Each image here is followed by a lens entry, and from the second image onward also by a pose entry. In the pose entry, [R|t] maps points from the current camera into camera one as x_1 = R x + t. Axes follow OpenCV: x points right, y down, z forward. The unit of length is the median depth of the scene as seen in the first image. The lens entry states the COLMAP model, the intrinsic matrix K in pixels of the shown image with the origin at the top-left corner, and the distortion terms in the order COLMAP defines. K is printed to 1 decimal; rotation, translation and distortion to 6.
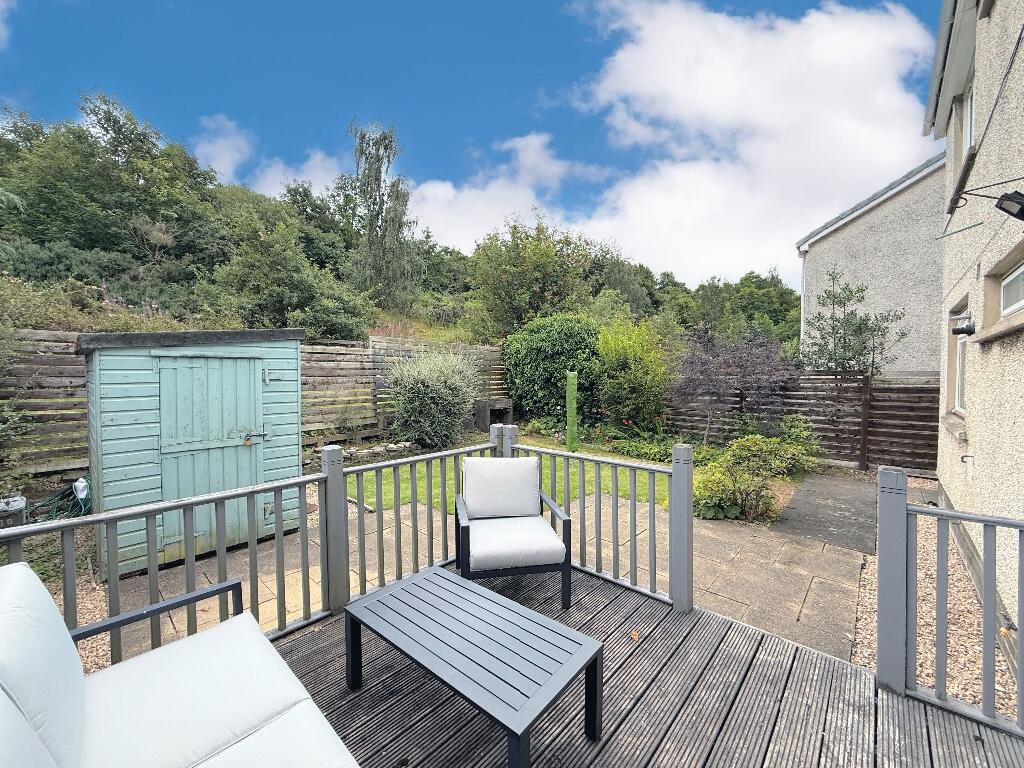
lens RADIAL K [[410.1, 0, 510.8], [0, 410.1, 382.9], [0, 0, 1]] dist [-0.006760, 0.000202]
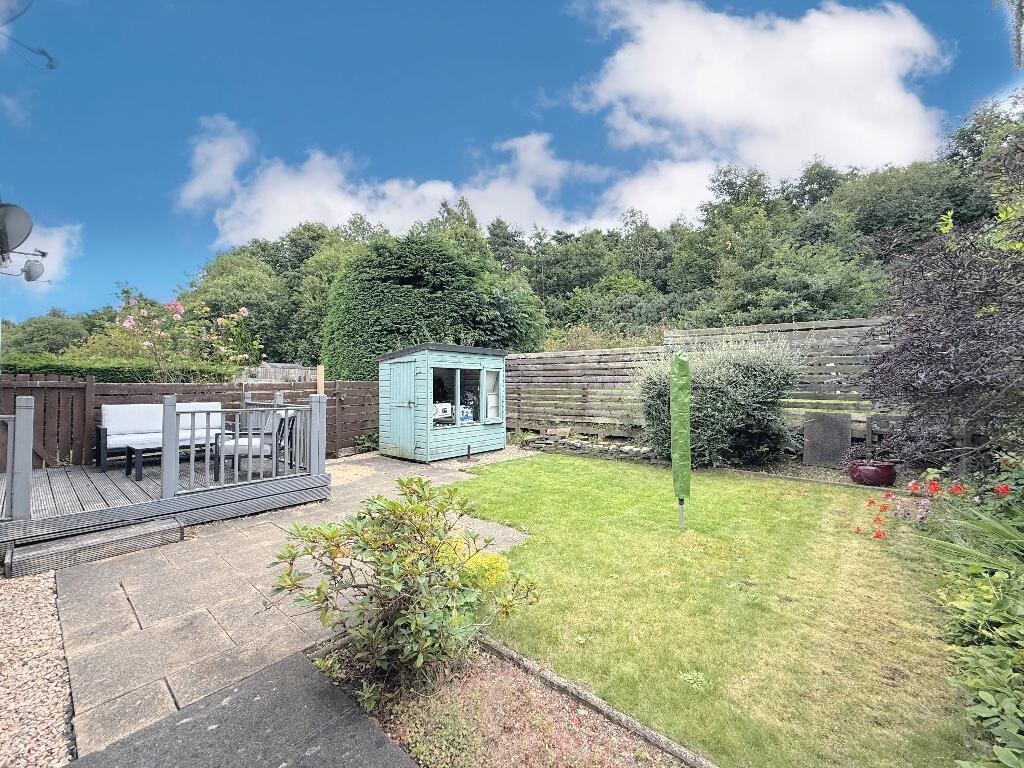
lens RADIAL K [[410.1, 0, 514.7], [0, 410.1, 388.9], [0, 0, 1]] dist [-0.006760, 0.000202]
pose [[0.042632, -0.000788, -0.999091, 0.463093], [-0.025891, 0.999663, -0.001893, 0.021067], [0.998755, 0.025948, 0.042597, 0.507579]]
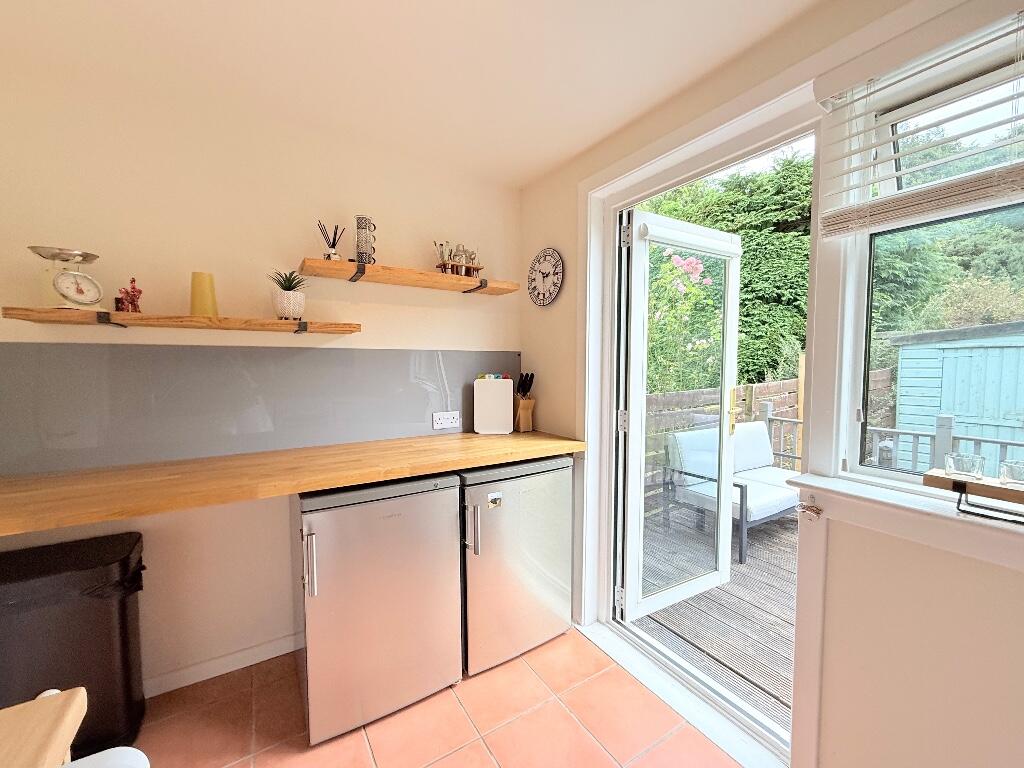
lens RADIAL K [[410.1, 0, 506.9], [0, 410.1, 386.1], [0, 0, 1]] dist [-0.006760, 0.000202]
pose [[-0.285922, 0.053438, -0.956762, 0.267517], [-0.020090, 0.997890, 0.061739, 0.001889], [0.958042, 0.036874, -0.284245, 0.001599]]
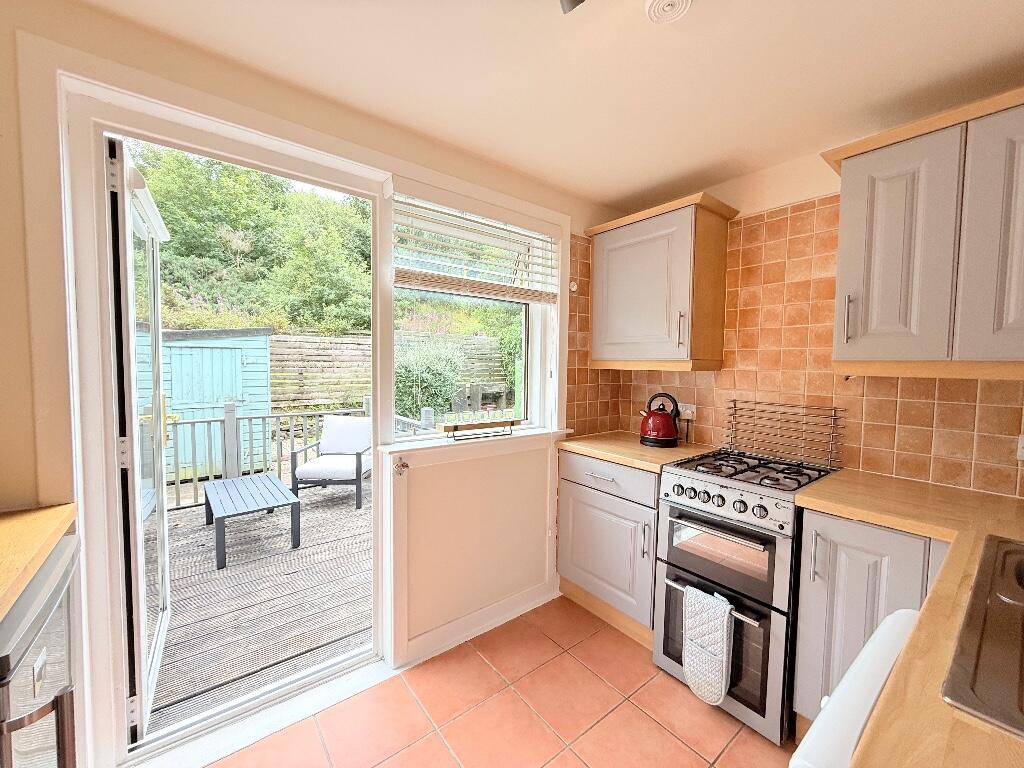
lens RADIAL K [[410.1, 0, 509.1], [0, 410.1, 385.6], [0, 0, 1]] dist [-0.006760, 0.000202]
pose [[0.985232, 0.024381, -0.169480, 0.213139], [-0.018367, 0.999148, 0.036962, 0.000777], [0.170236, -0.033303, 0.984840, -0.099430]]
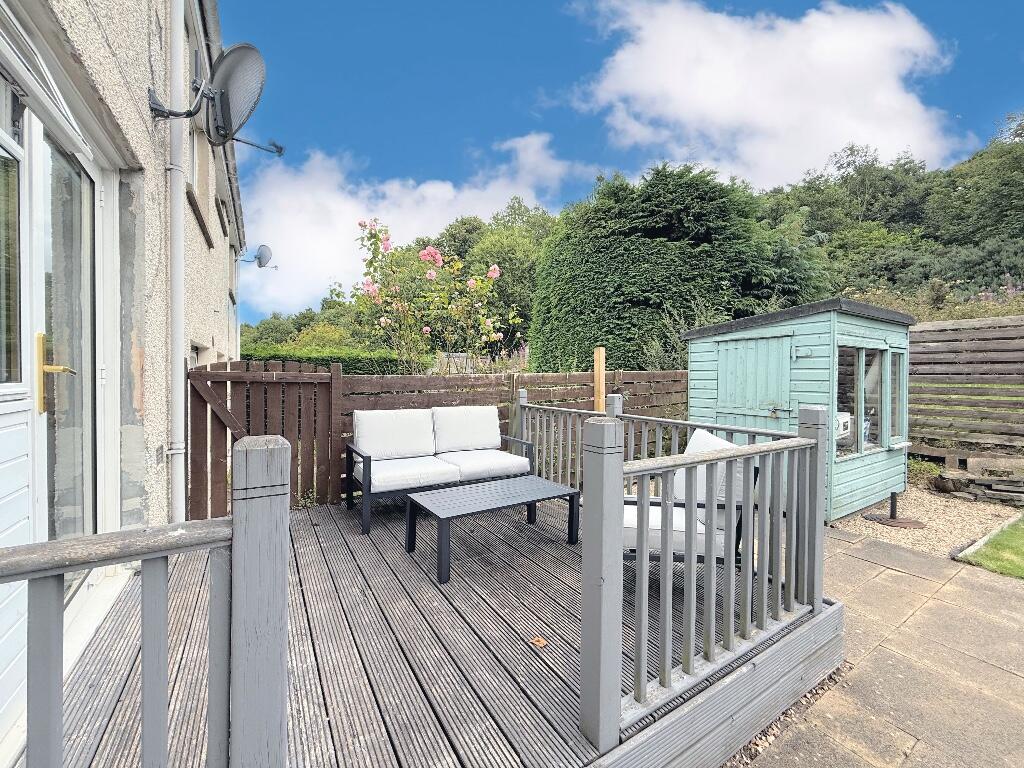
lens RADIAL K [[410.1, 0, 507.8], [0, 410.1, 381.3], [0, 0, 1]] dist [-0.006760, 0.000202]
pose [[-0.282045, 0.006476, -0.959379, 0.211358], [-0.030037, 0.999427, 0.015577, 0.021995], [0.958931, 0.033210, -0.281689, 0.226307]]
